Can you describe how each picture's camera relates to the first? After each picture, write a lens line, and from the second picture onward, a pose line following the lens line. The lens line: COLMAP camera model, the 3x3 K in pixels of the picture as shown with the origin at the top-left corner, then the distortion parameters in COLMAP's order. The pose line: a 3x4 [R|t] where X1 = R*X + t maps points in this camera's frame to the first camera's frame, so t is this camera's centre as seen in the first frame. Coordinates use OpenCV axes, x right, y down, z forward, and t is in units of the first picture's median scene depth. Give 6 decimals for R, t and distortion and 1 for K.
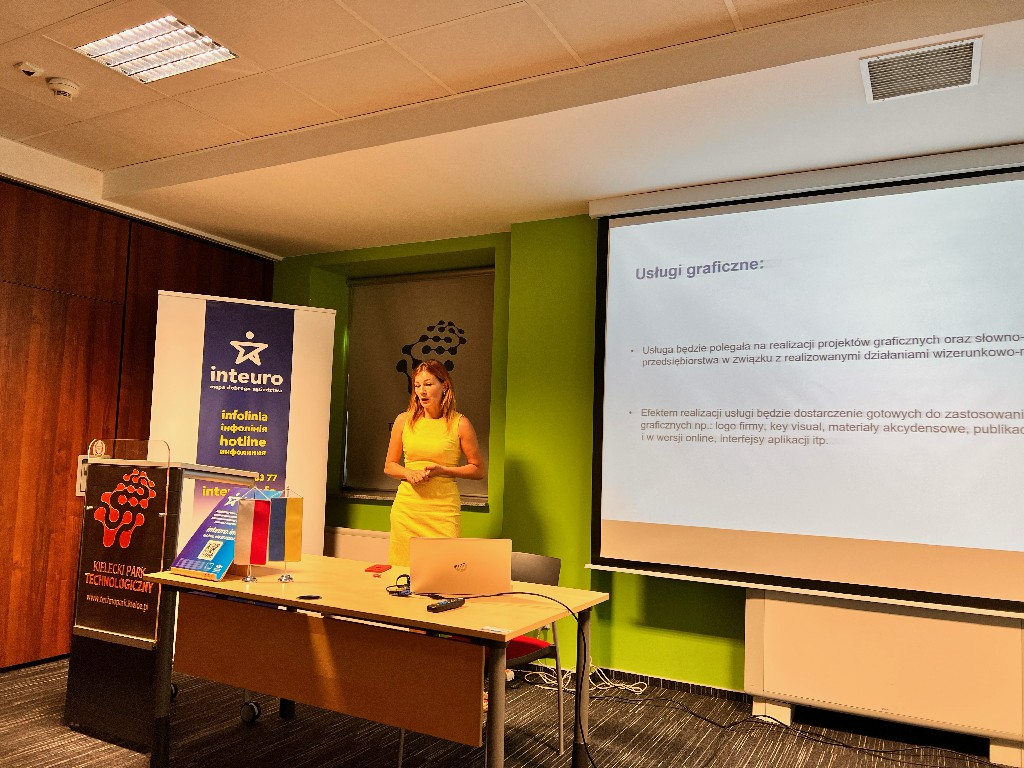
lens RADIAL K [[762.3, 0, 506.6], [0, 762.3, 383.4], [0, 0, 1]] dist [0.031435, -0.037928]
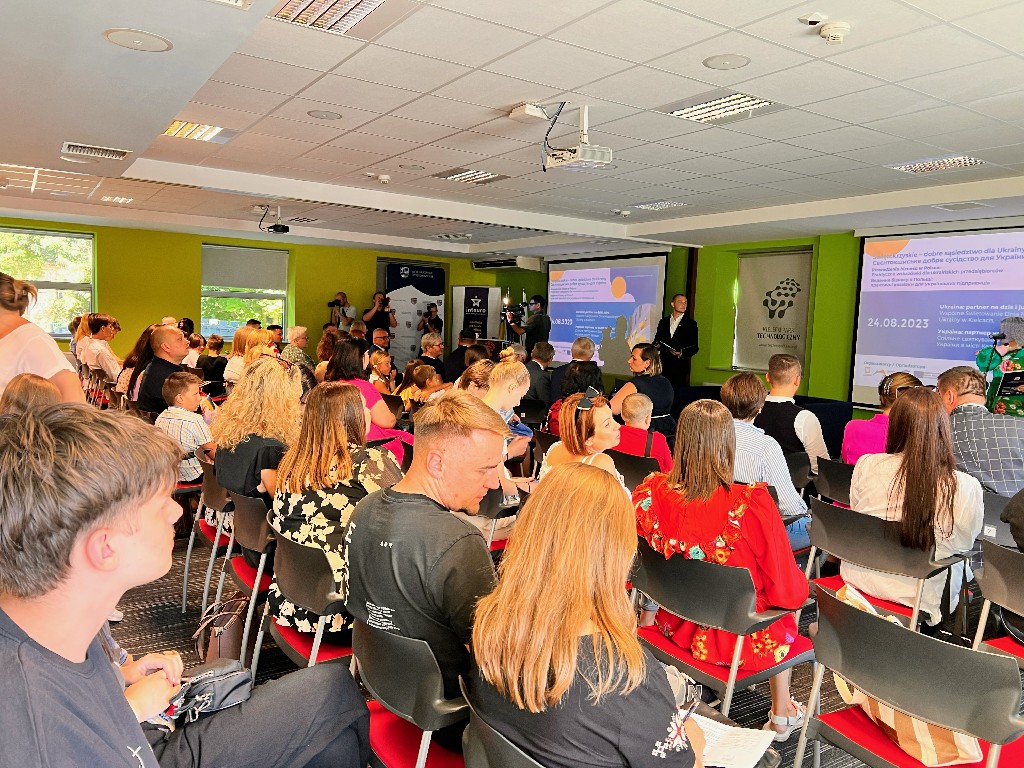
lens RADIAL K [[755.7, 0, 512.0], [0, 755.7, 384.0], [0, 0, 1]] dist [0.001724, -0.000705]
pose [[0.867626, 0.050188, -0.494678, 0.253002], [0.025318, 0.989143, 0.144759, -0.111572], [0.496573, -0.138121, 0.856935, -0.932816]]
